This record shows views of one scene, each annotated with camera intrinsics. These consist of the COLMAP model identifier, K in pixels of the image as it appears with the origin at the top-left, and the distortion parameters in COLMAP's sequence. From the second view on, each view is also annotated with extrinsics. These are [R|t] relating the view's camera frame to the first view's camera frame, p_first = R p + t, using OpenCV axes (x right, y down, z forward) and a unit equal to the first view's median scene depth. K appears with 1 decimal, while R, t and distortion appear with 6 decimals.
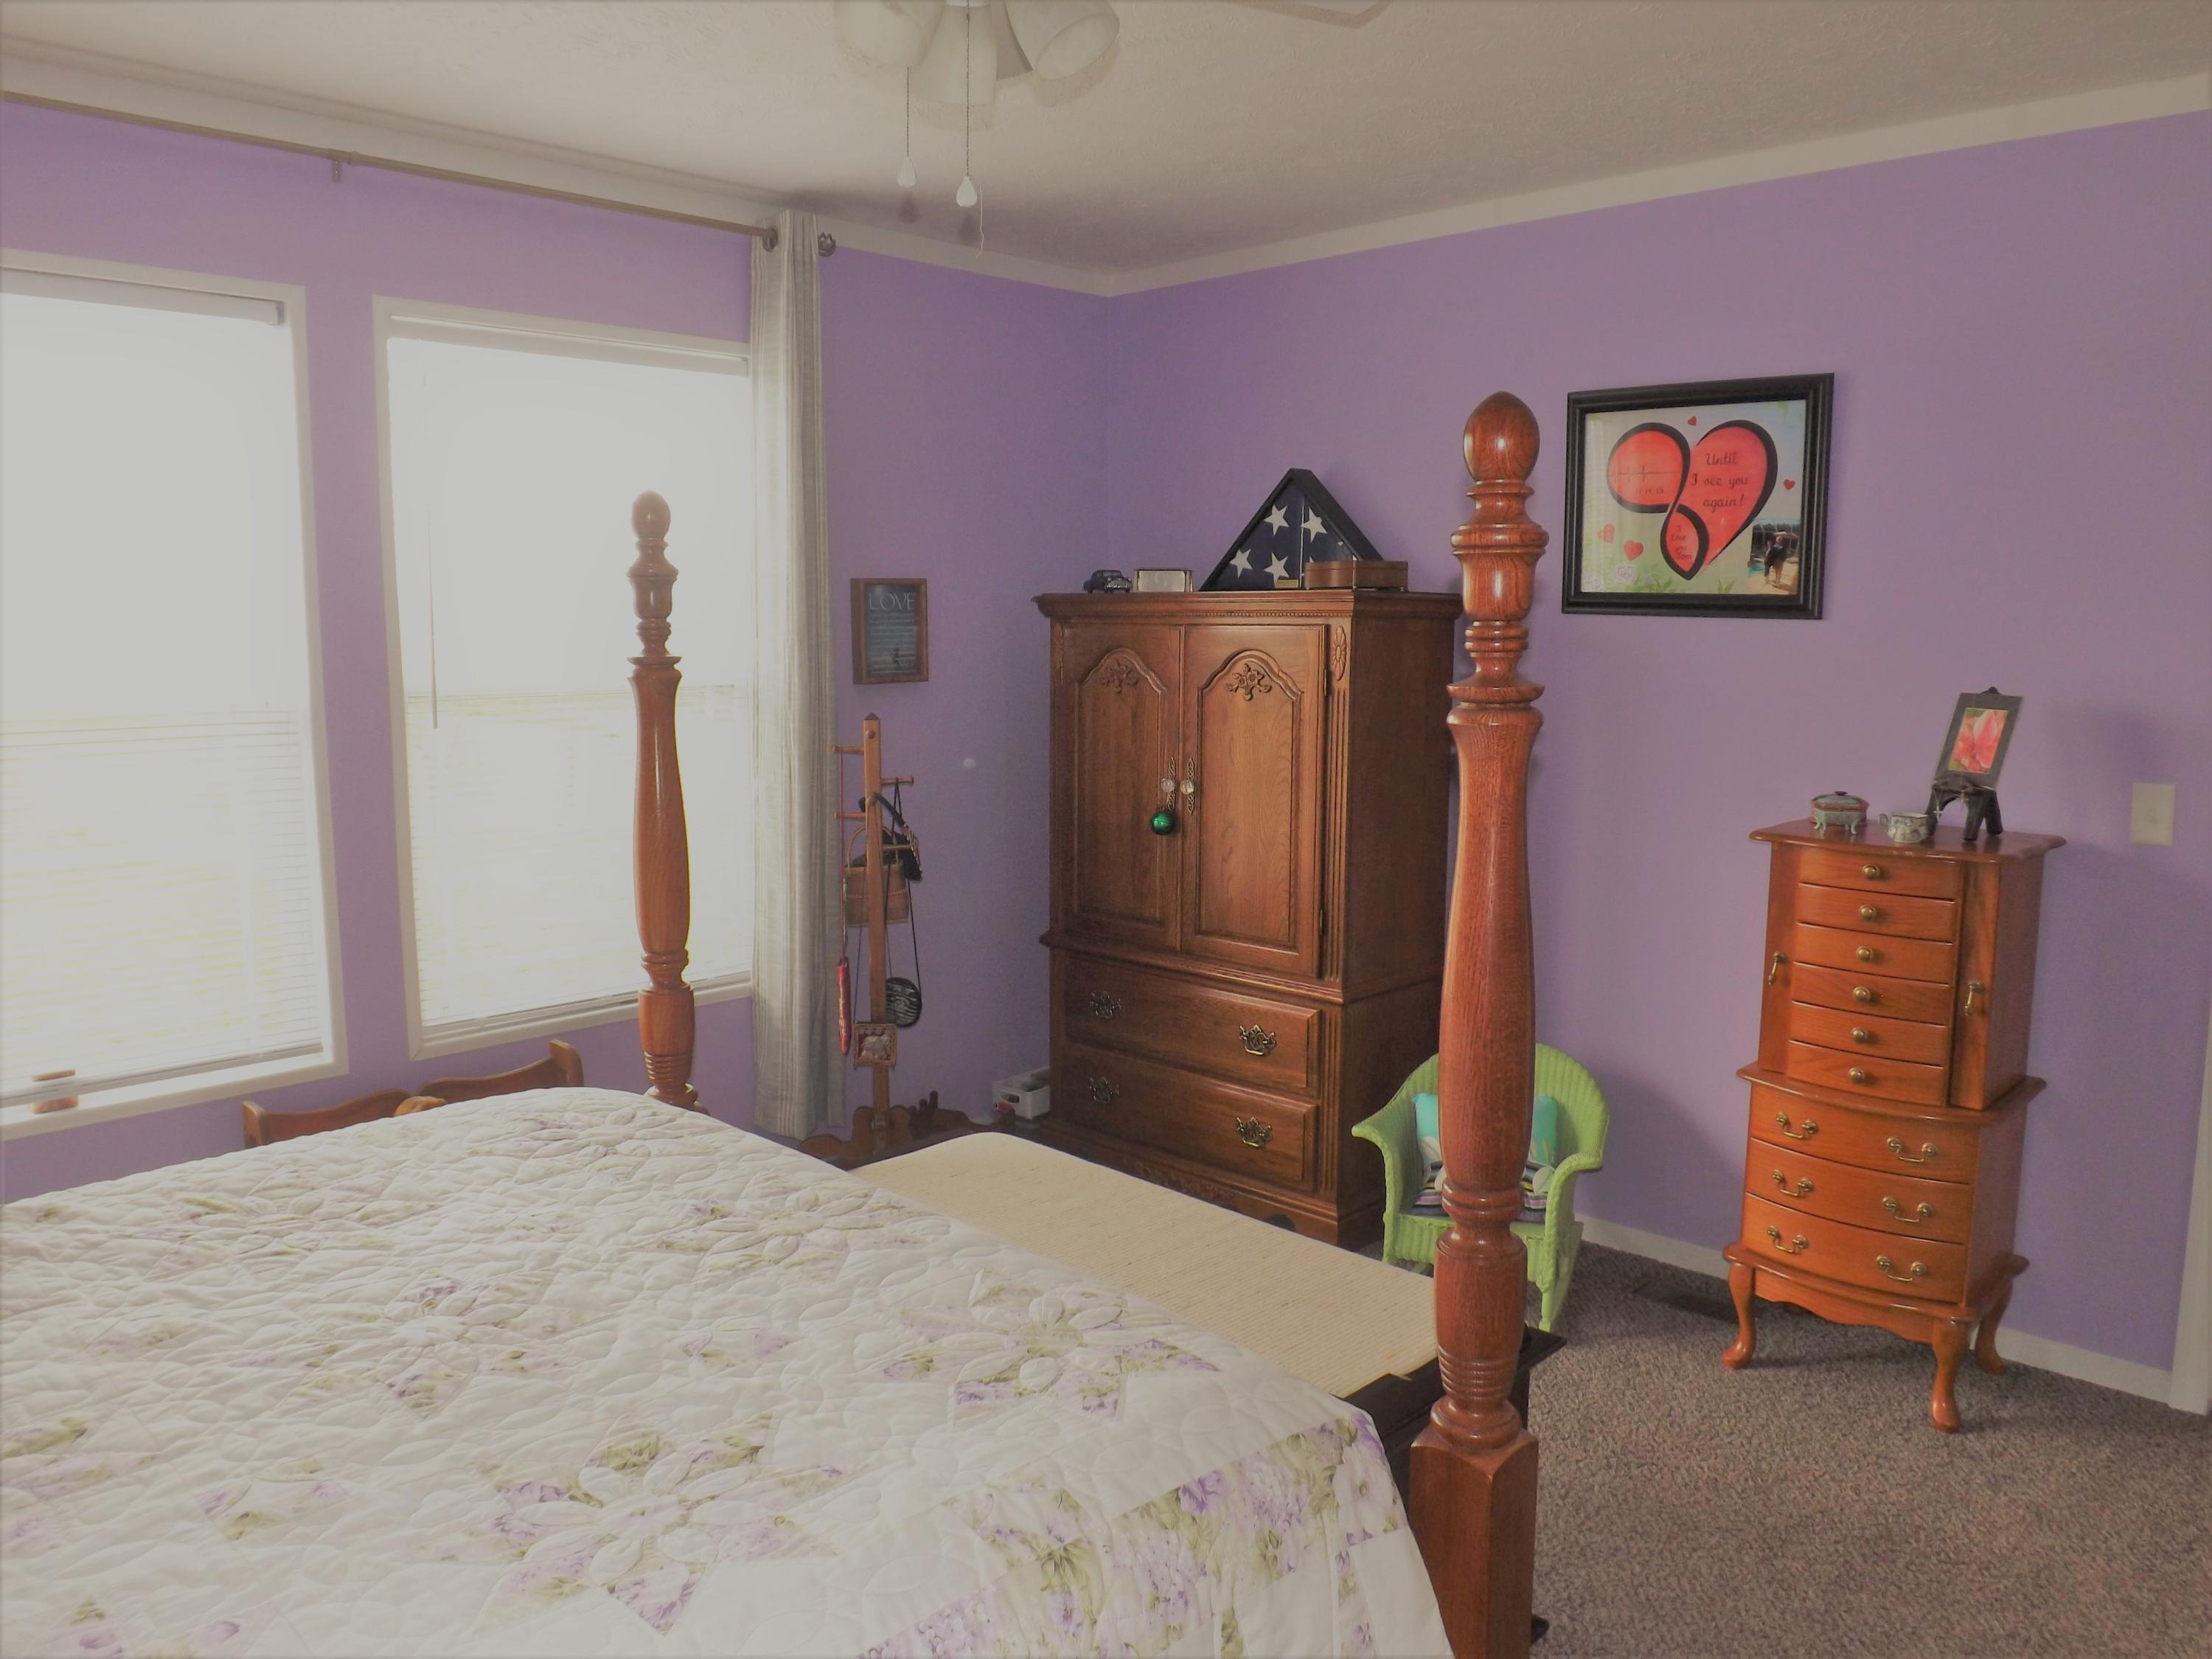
lens RADIAL K [[1601.3, 0, 1103.3], [0, 1601.3, 863.4], [0, 0, 1]] dist [-0.046580, 0.001623]
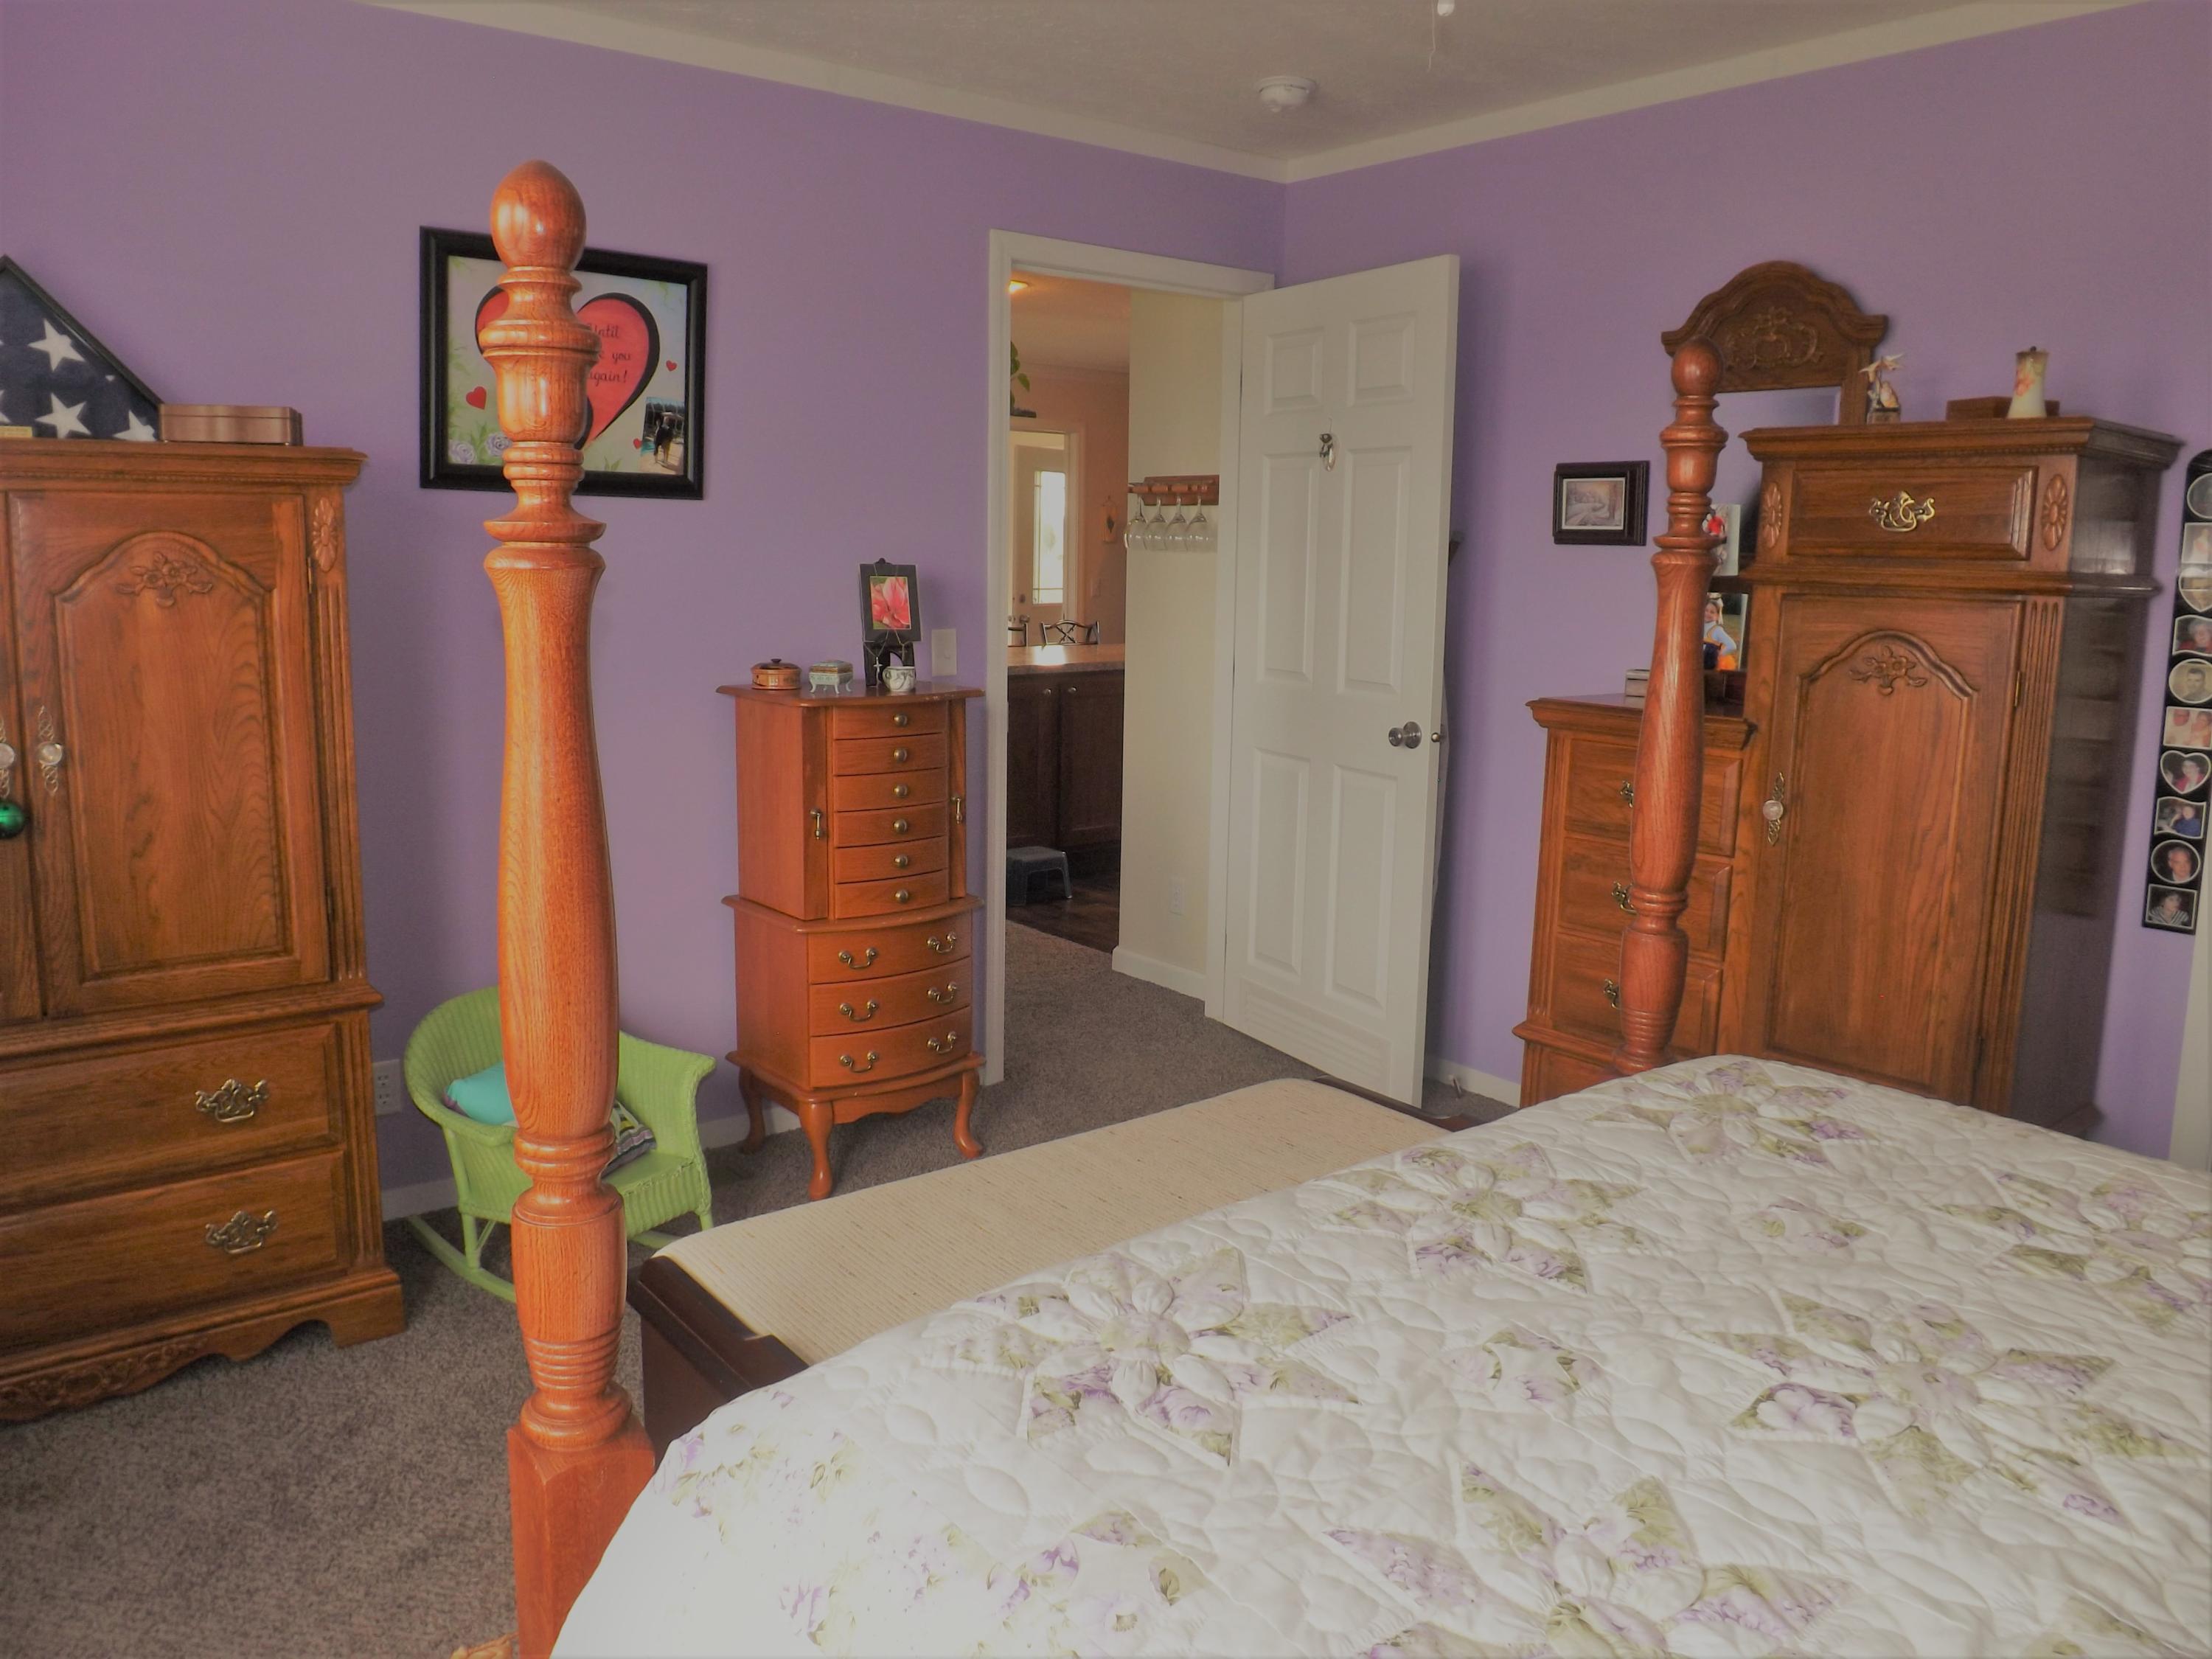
lens RADIAL K [[1605.9, 0, 1091.3], [0, 1605.9, 811.8], [0, 0, 1]] dist [-0.061221, 0.003292]
pose [[0.125151, -0.161916, 0.978836, -0.607805], [0.137867, 0.979859, 0.144459, -0.072385], [-0.982512, 0.116870, 0.144954, 0.649476]]
